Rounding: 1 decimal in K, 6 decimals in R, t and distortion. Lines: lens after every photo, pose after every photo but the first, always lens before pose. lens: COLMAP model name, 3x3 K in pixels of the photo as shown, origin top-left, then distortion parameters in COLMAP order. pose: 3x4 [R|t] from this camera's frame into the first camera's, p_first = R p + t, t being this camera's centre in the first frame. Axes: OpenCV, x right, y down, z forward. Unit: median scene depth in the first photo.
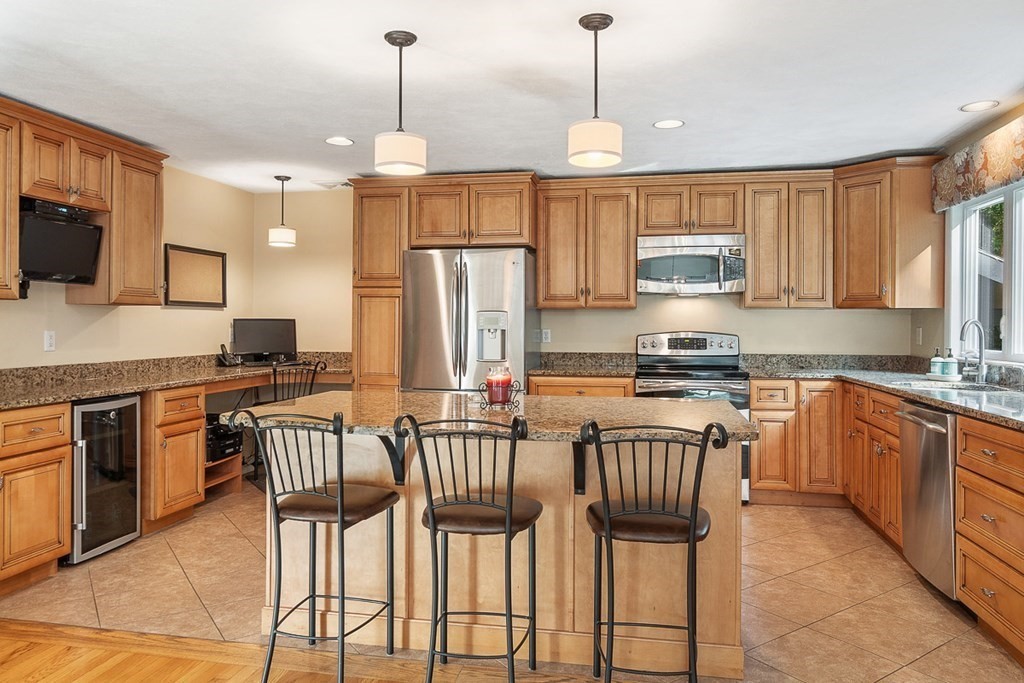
lens RADIAL K [[703.7, 0, 510.0], [0, 703.7, 330.4], [0, 0, 1]] dist [-0.002531, -0.003005]
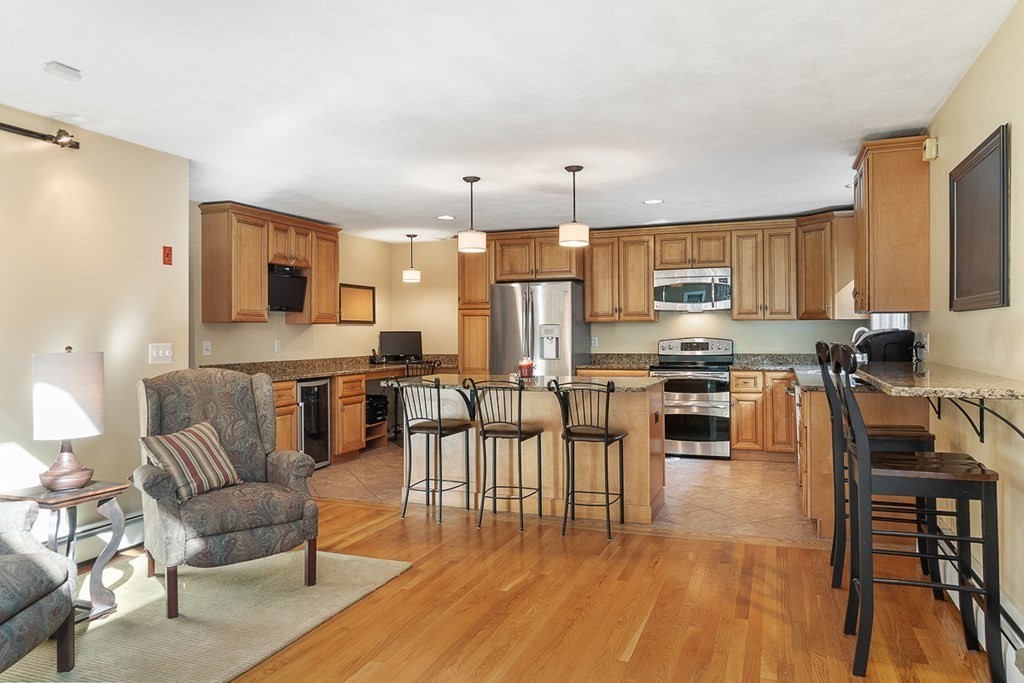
lens RADIAL K [[703.7, 0, 512.8], [0, 703.7, 341.3], [0, 0, 1]] dist [-0.002531, -0.003005]
pose [[0.984862, -0.007236, -0.173189, 0.157192], [0.007594, 0.999970, 0.001406, 0.004337], [0.173174, -0.002700, 0.984888, -0.469820]]
